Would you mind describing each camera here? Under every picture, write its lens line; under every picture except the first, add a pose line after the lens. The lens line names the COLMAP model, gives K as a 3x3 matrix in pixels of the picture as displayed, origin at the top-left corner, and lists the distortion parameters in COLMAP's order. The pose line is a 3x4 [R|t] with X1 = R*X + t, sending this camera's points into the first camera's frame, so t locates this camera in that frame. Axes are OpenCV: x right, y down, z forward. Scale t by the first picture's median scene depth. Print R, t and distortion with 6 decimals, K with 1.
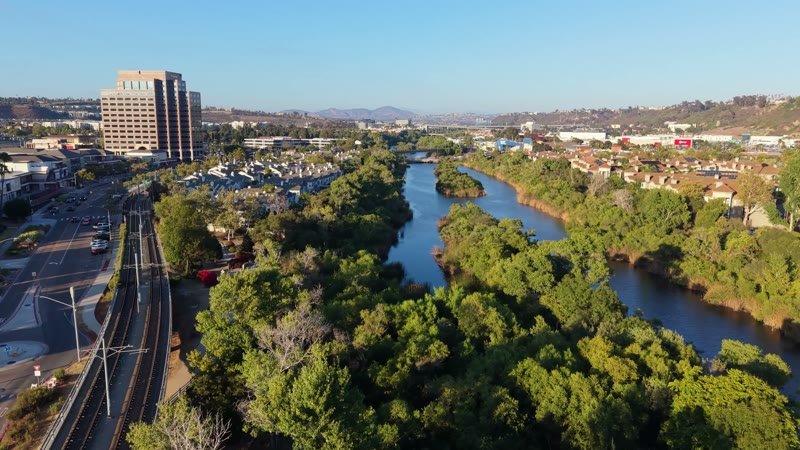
lens RADIAL K [[574.7, 0, 401.9], [0, 574.7, 228.6], [0, 0, 1]] dist [0.052796, -0.063827]
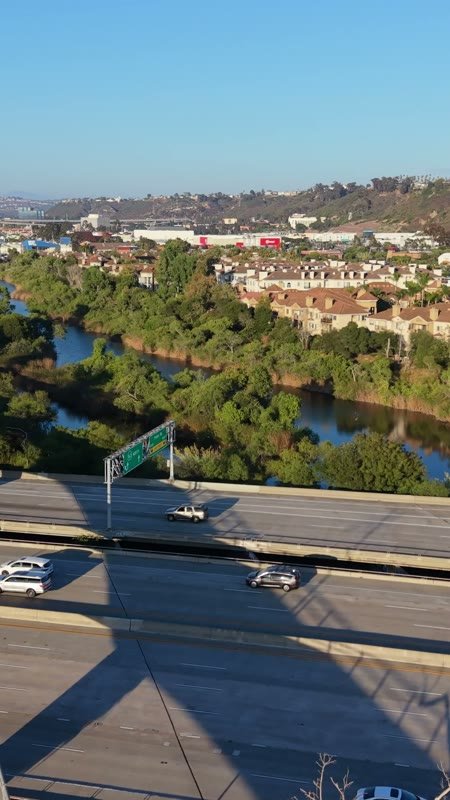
lens RADIAL K [[1021.9, 0, 231.8], [0, 1021.9, 408.1], [0, 0, 1]] dist [0.043899, 0.000000]
pose [[0.949989, -0.062253, 0.306017, 0.008666], [0.060532, 0.998052, 0.015120, 0.123806], [-0.306362, 0.004160, 0.951906, -0.706767]]
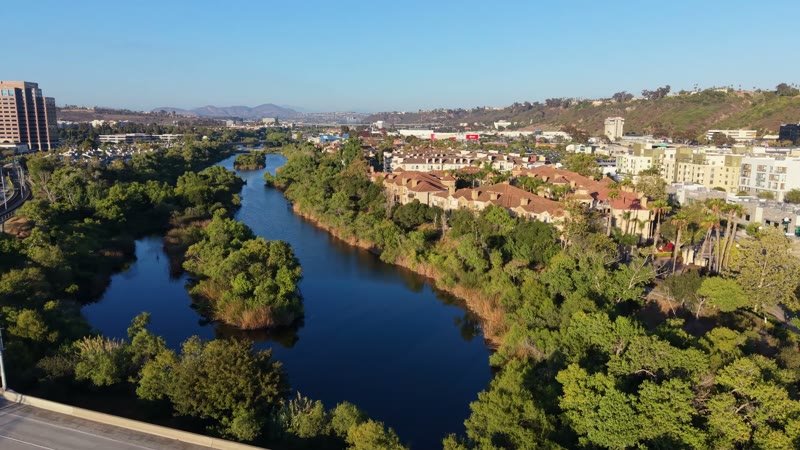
lens RADIAL K [[574.7, 0, 403.1], [0, 574.7, 228.3], [0, 0, 1]] dist [0.052796, -0.063827]
pose [[0.981348, -0.037628, 0.188523, 0.213415], [0.037135, 0.999291, 0.006144, 0.101043], [-0.188621, 0.000971, 0.982050, -0.558086]]
